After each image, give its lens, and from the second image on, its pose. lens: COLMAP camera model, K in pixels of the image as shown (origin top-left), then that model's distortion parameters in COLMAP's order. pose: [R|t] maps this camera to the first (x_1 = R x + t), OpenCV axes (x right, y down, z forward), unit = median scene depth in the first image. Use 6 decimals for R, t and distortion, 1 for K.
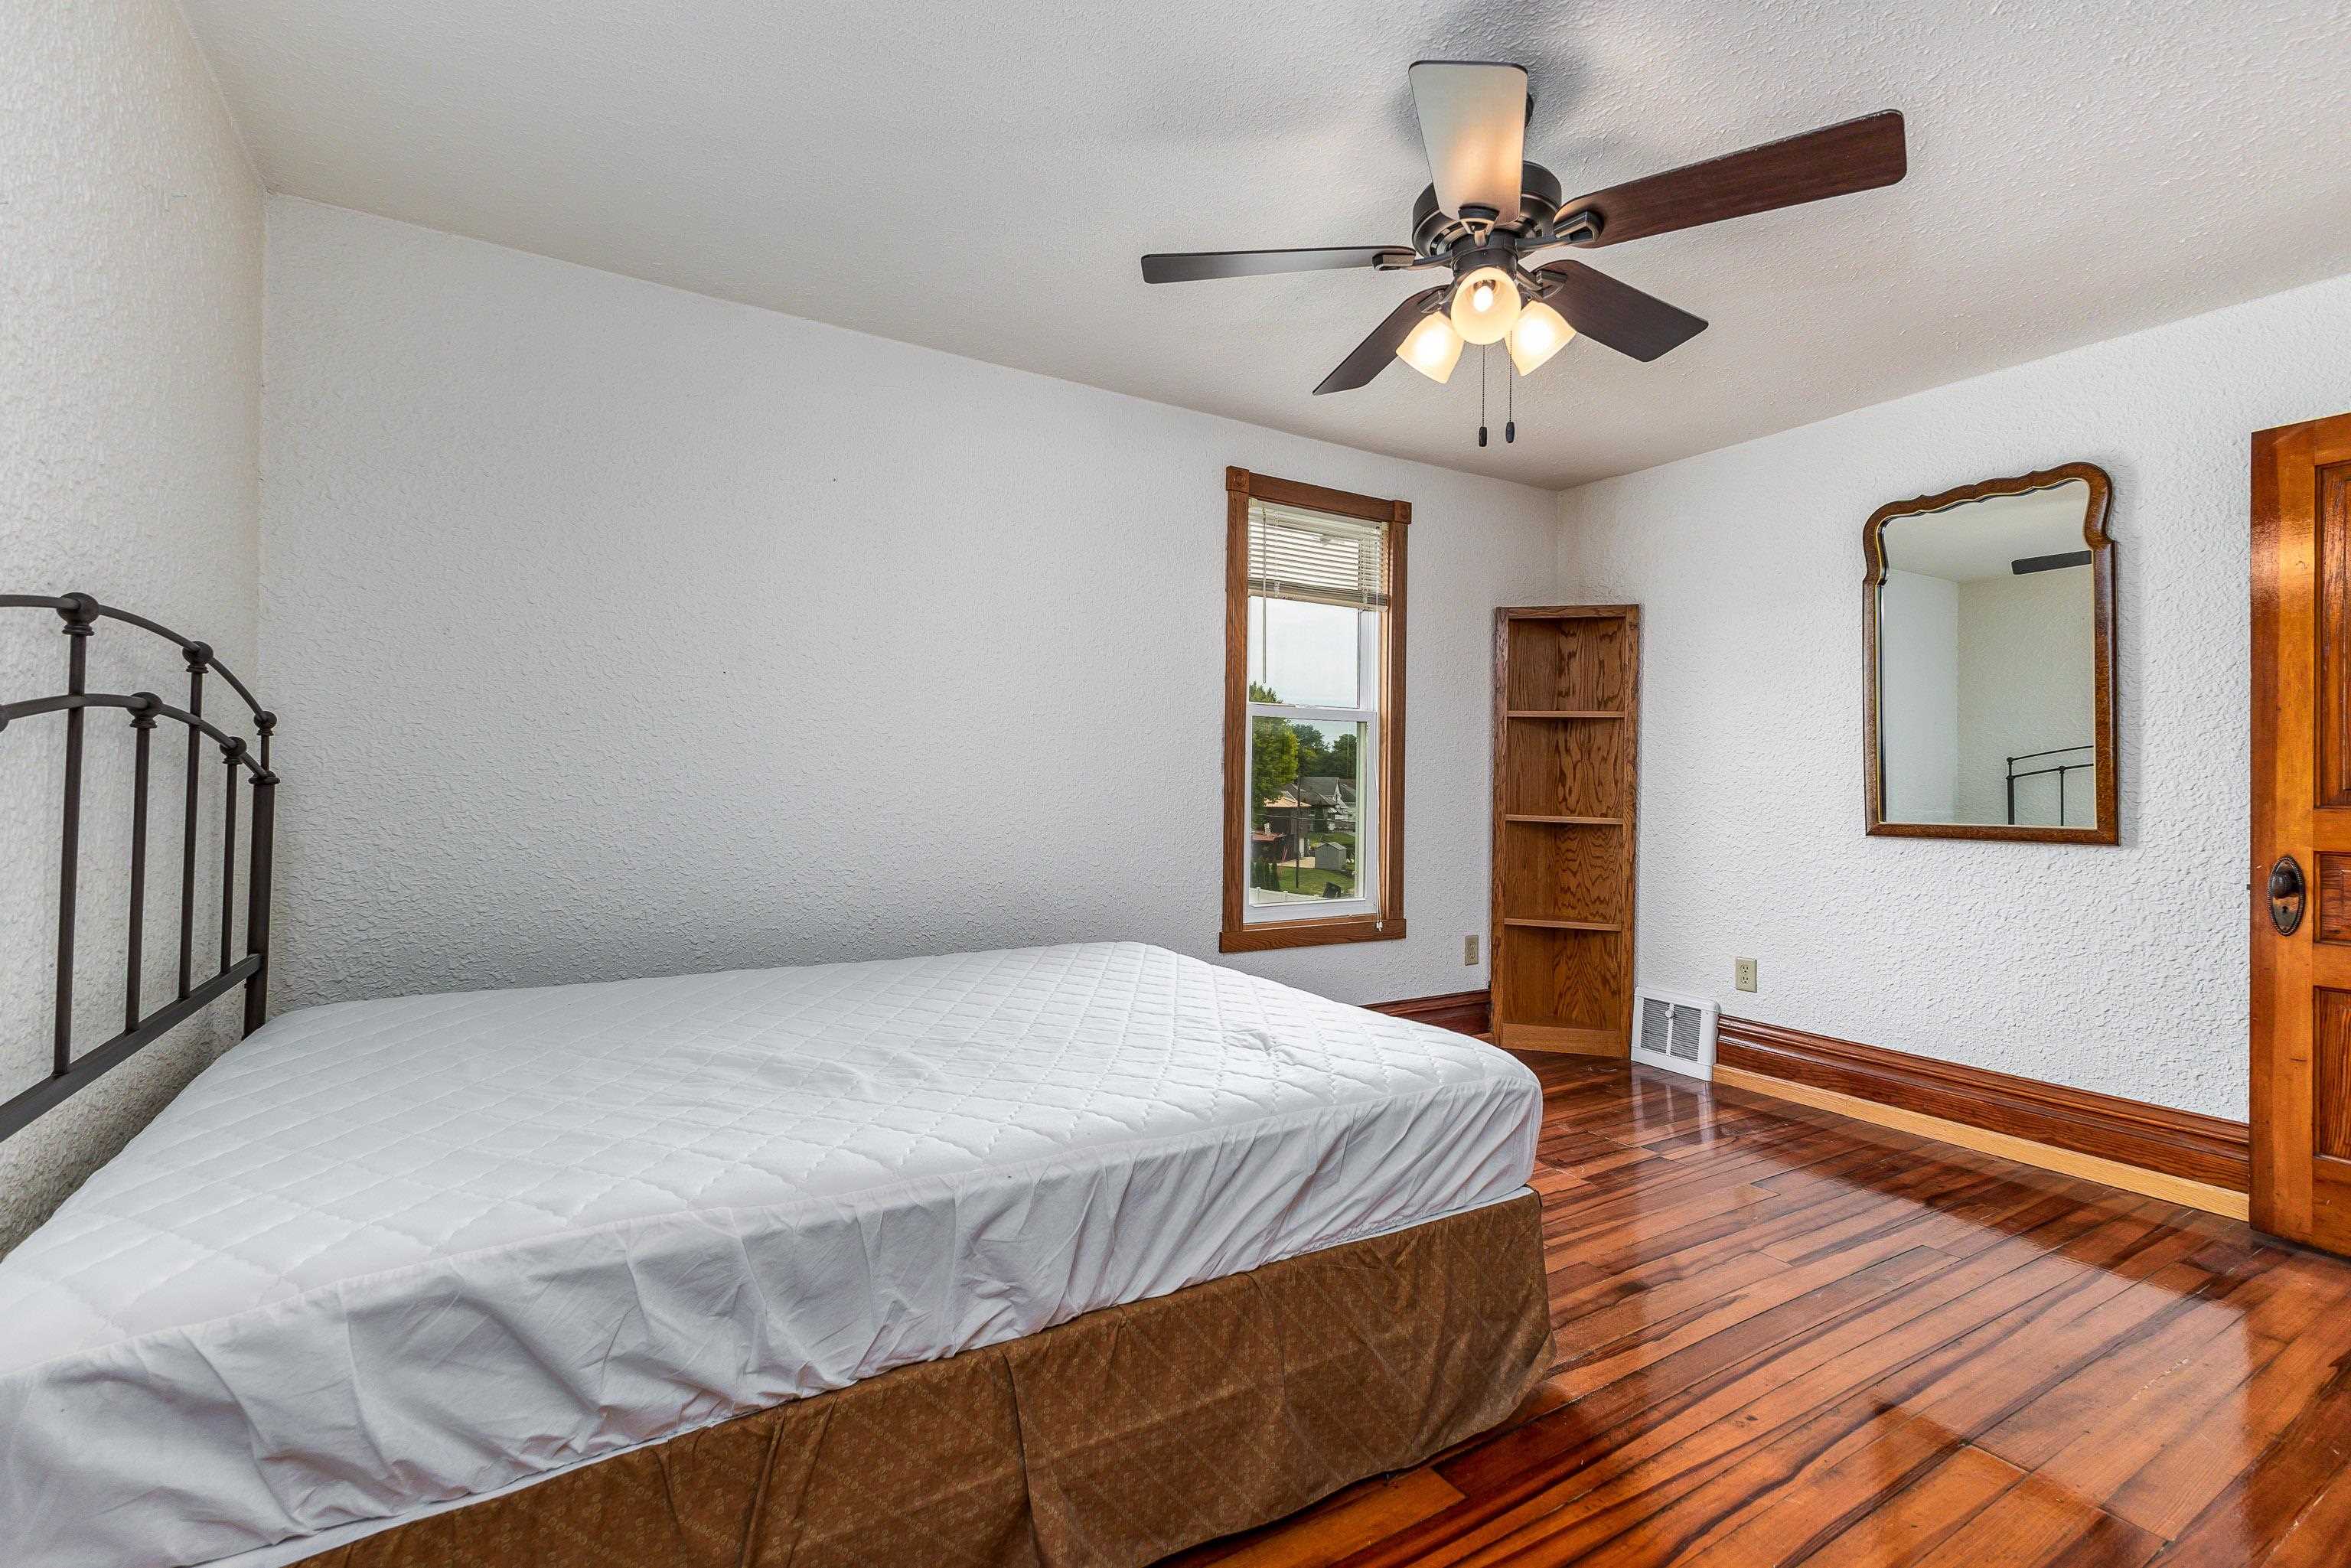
lens RADIAL K [[1034.8, 0, 1177.6], [0, 1034.8, 776.4], [0, 0, 1]] dist [0.011256, -0.002483]
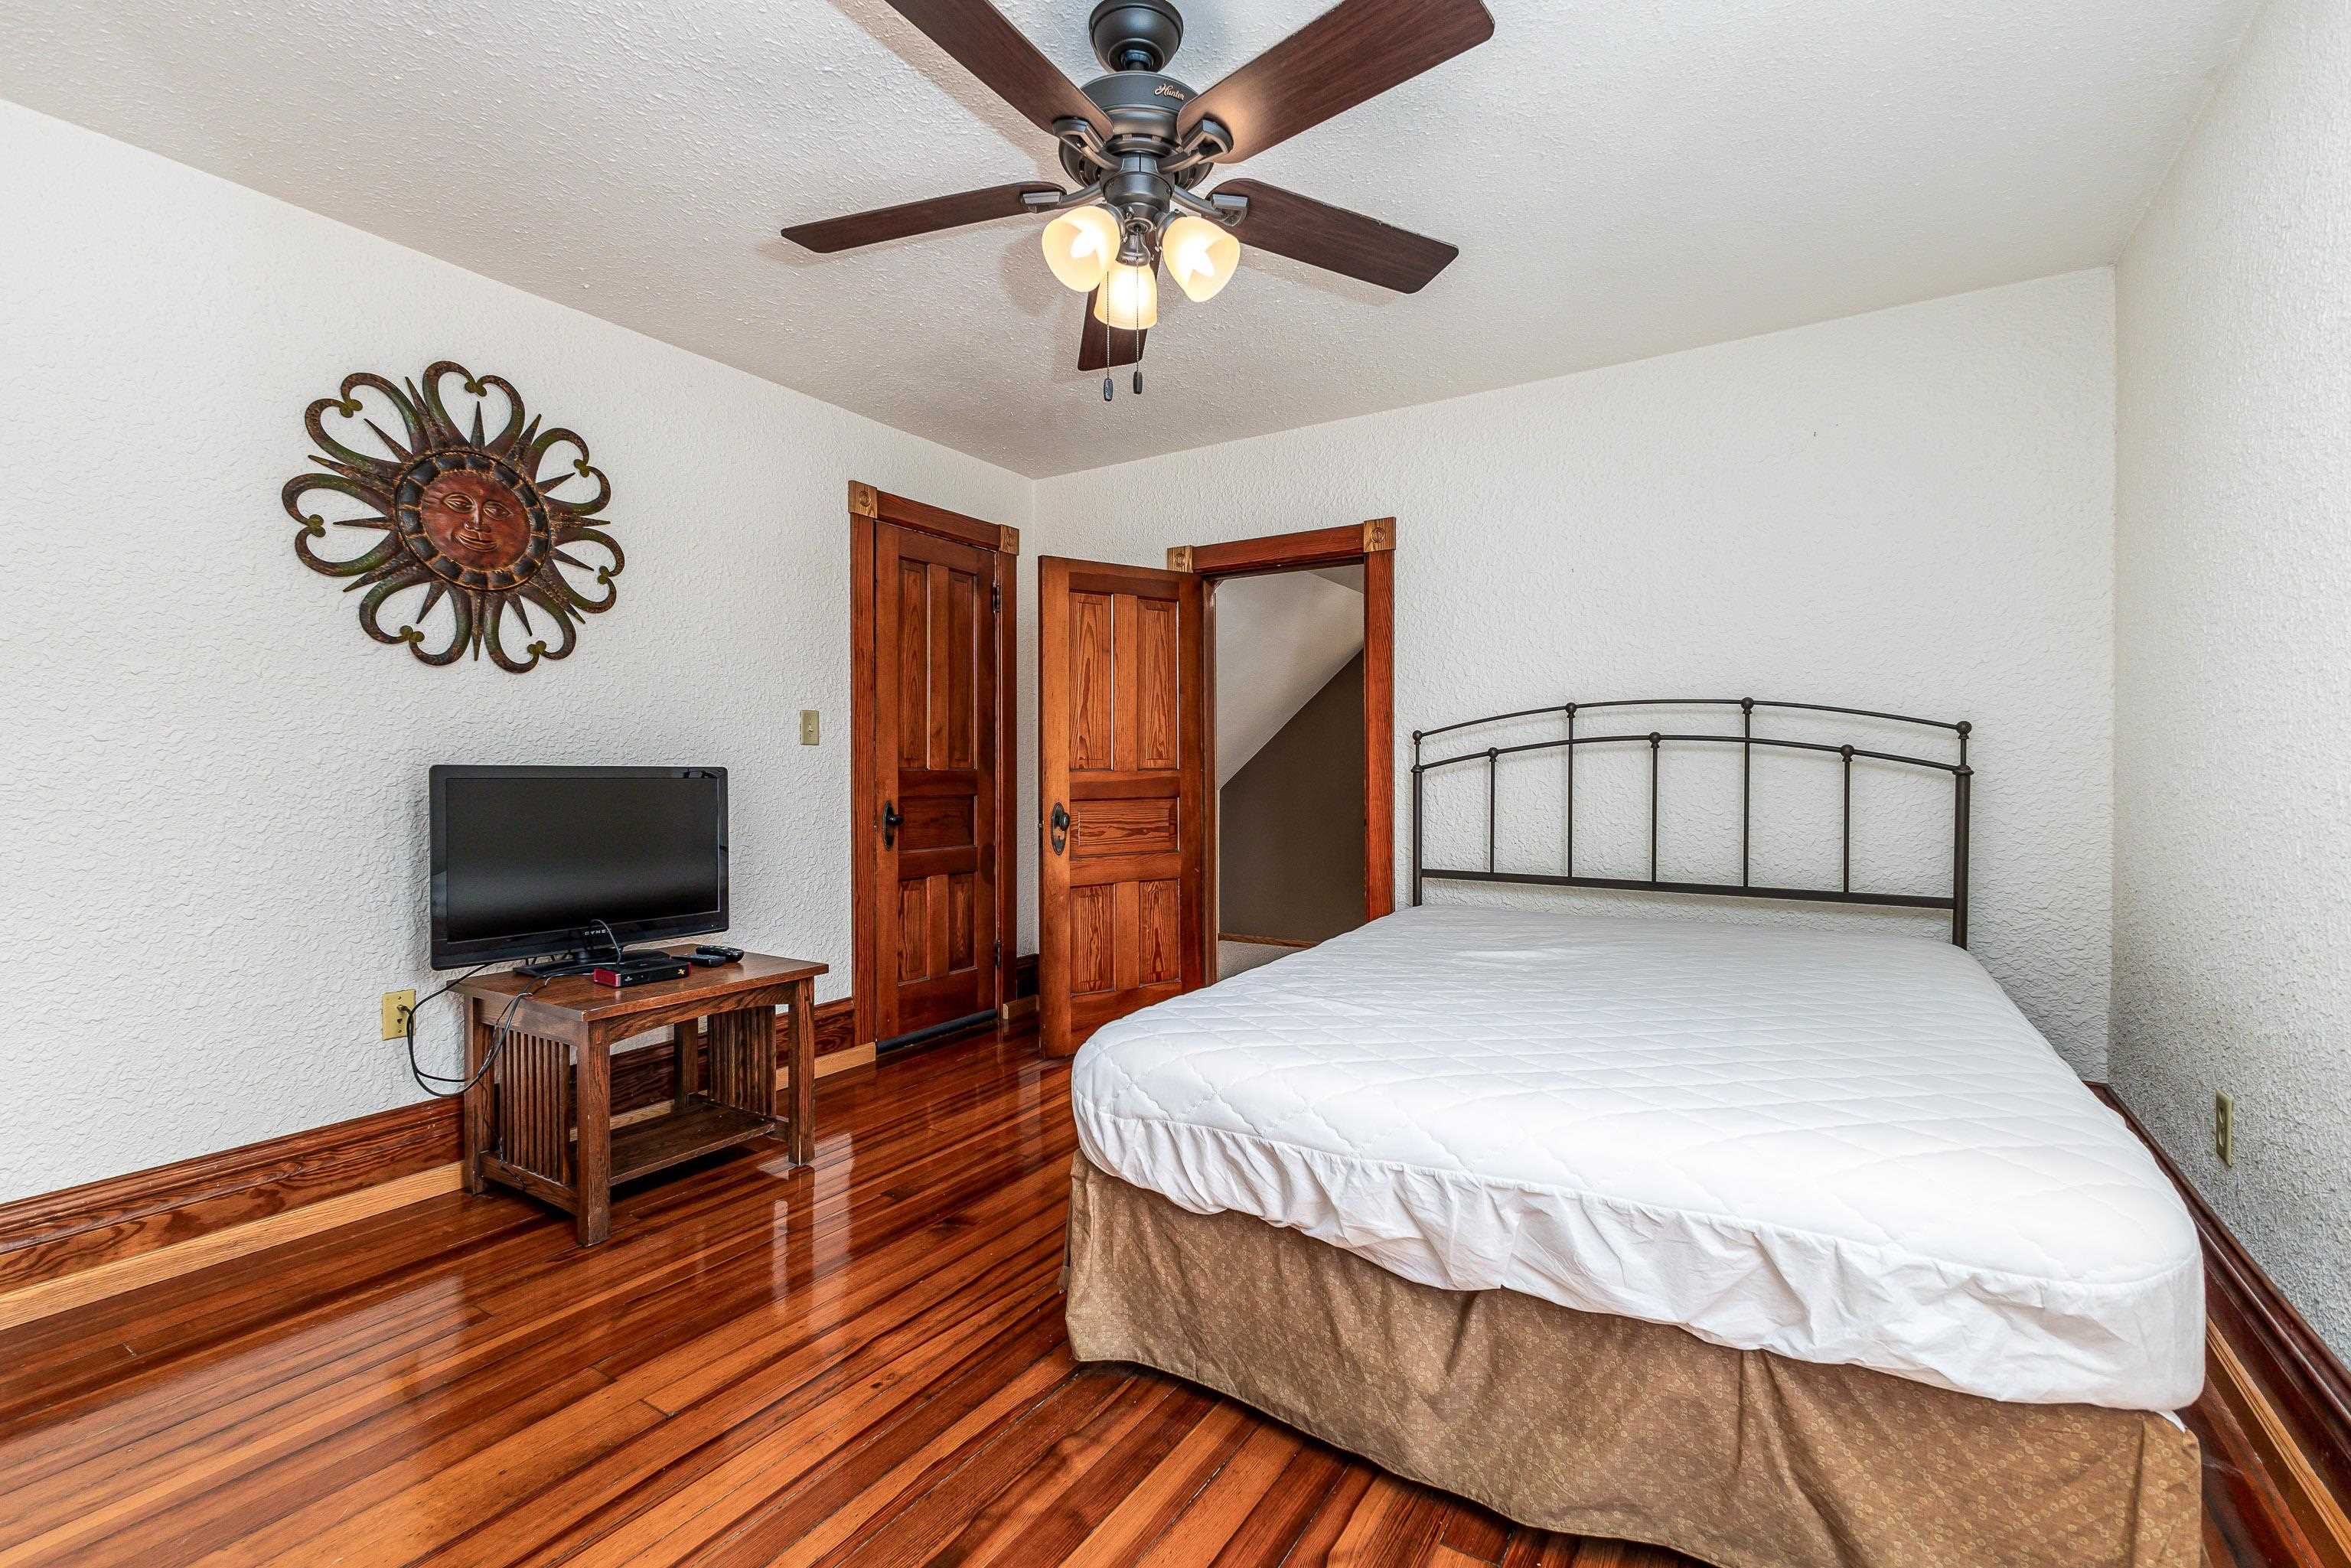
lens RADIAL K [[1034.8, 0, 1171.3], [0, 1034.8, 784.8], [0, 0, 1]] dist [0.011256, -0.002483]
pose [[-0.892314, -0.006222, -0.451372, 0.366142], [-0.007762, 0.999969, 0.001560, 0.014647], [0.451348, 0.004895, -0.892335, 0.982205]]
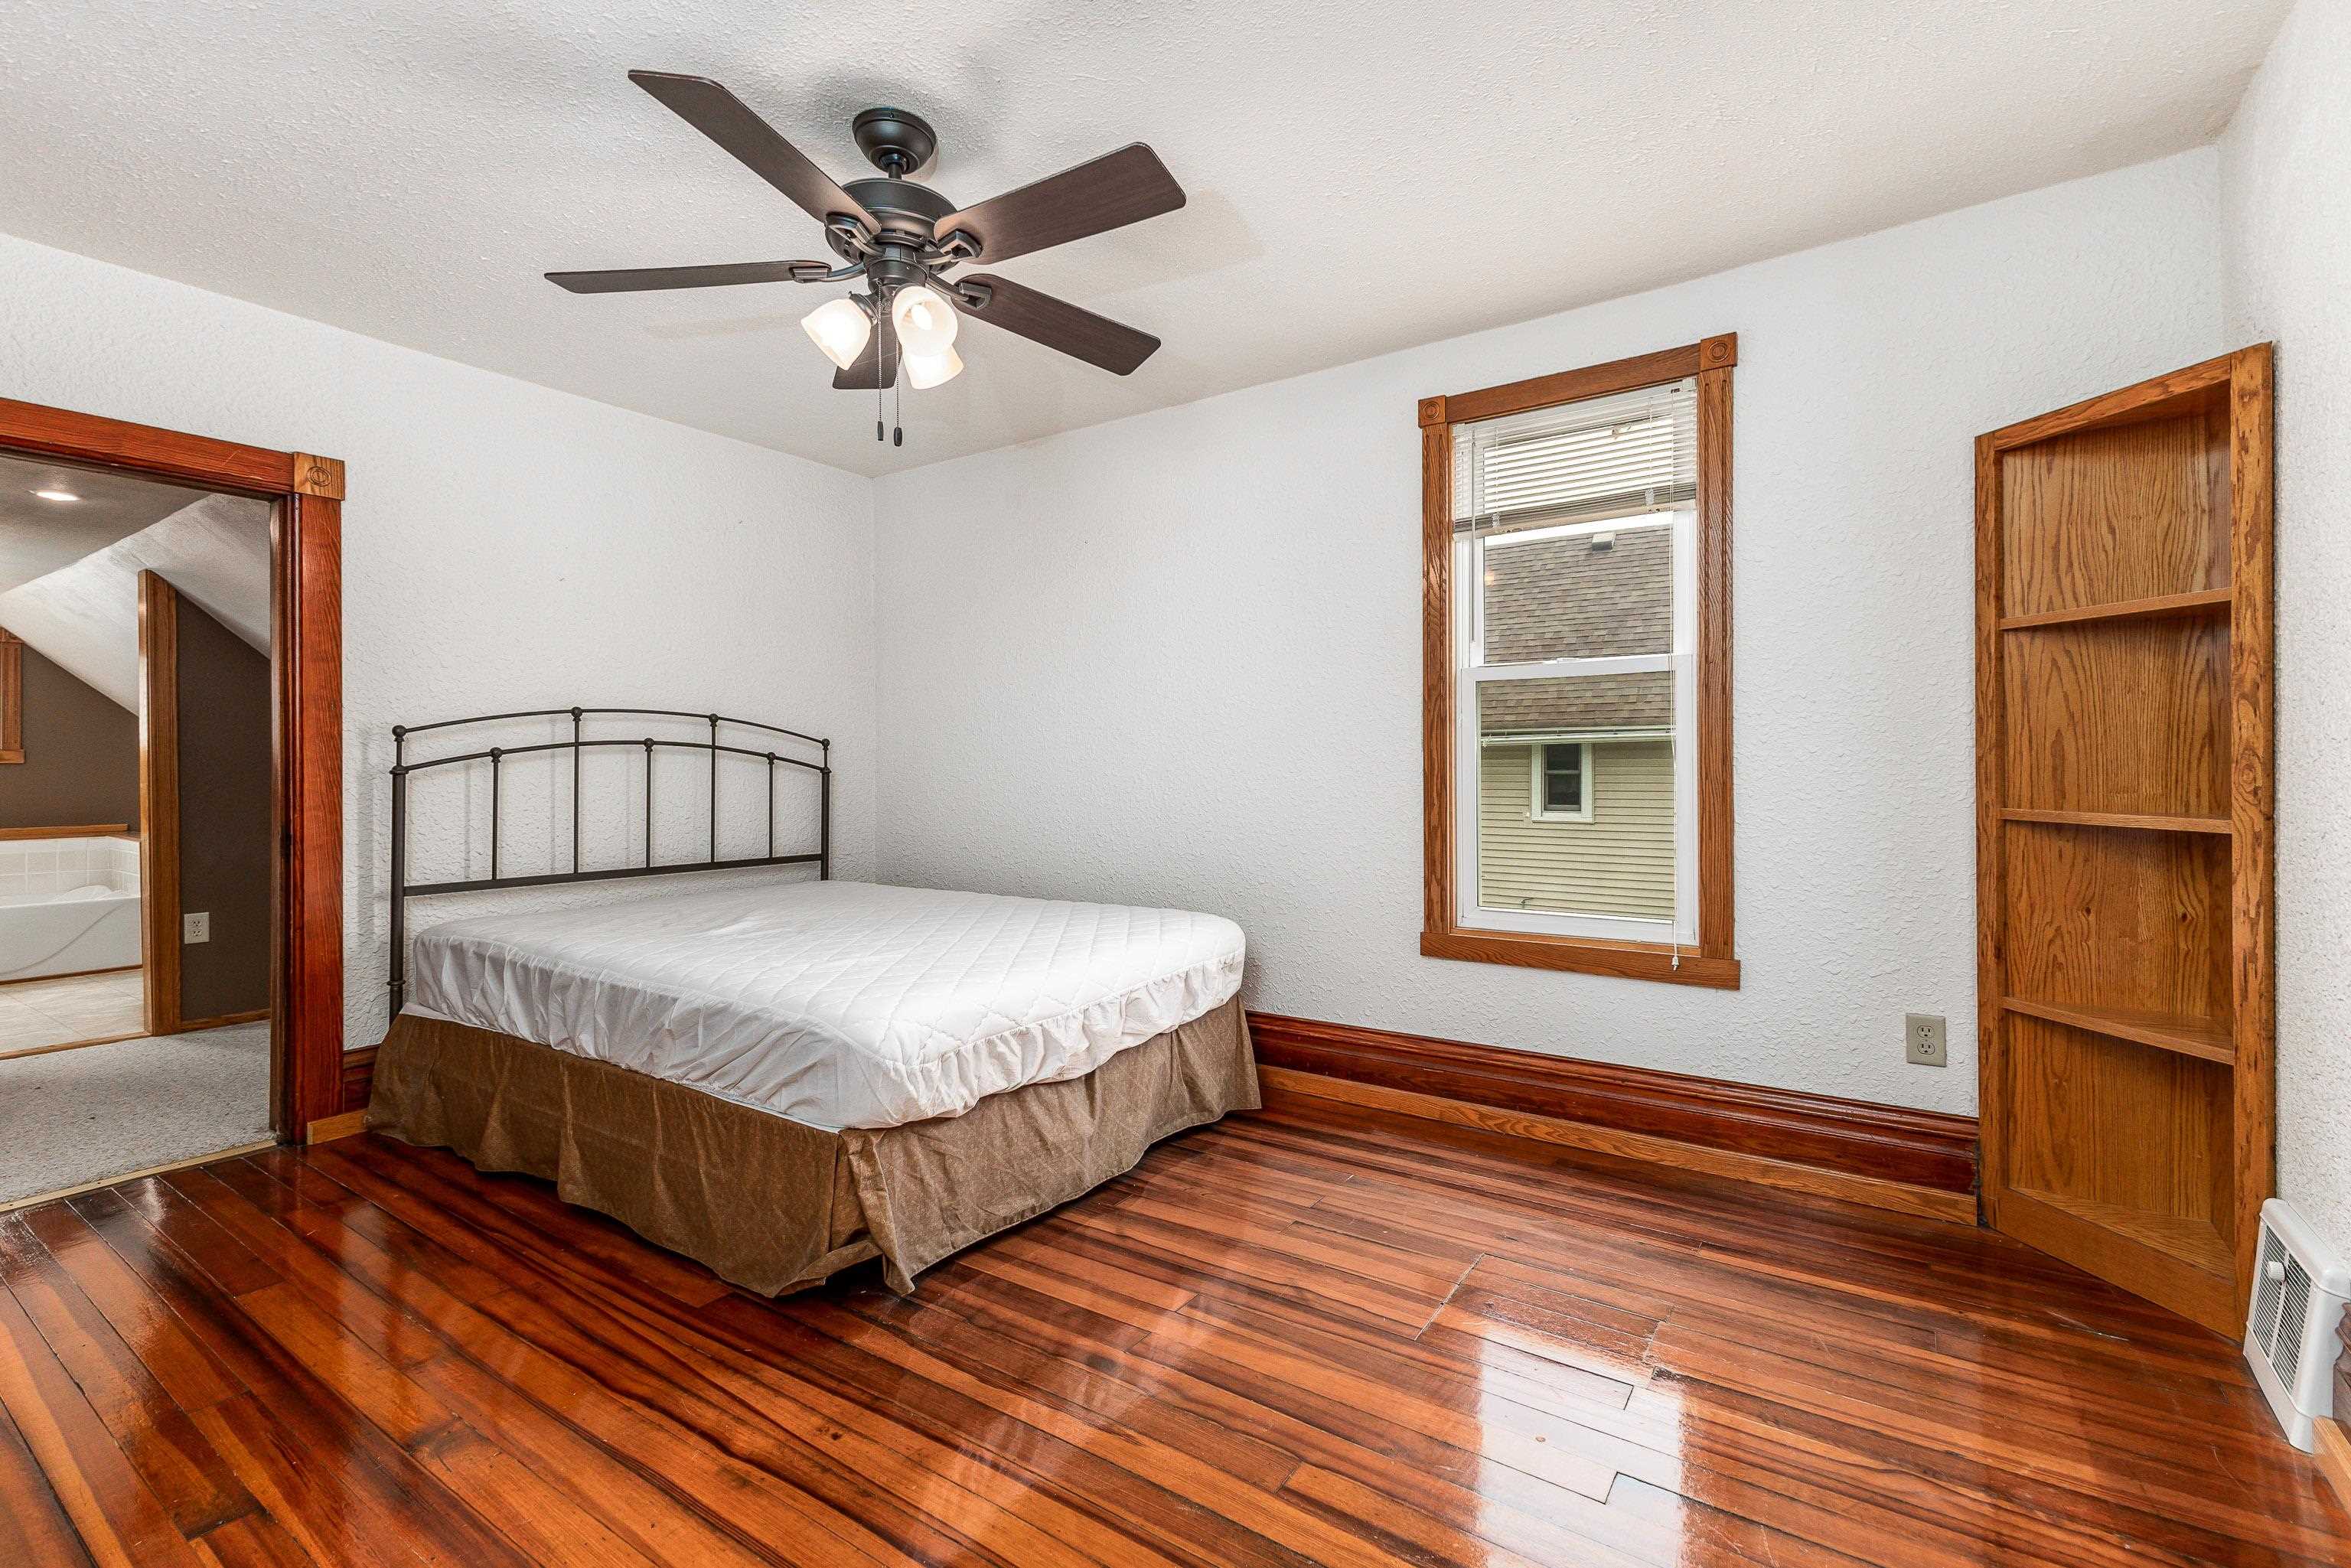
lens RADIAL K [[1034.8, 0, 1178.1], [0, 1034.8, 773.4], [0, 0, 1]] dist [0.011256, -0.002483]
pose [[0.418293, -0.010428, -0.908252, 0.742480], [0.016317, 0.999859, -0.003965, 0.015639], [0.908165, -0.013162, 0.418405, 0.435052]]
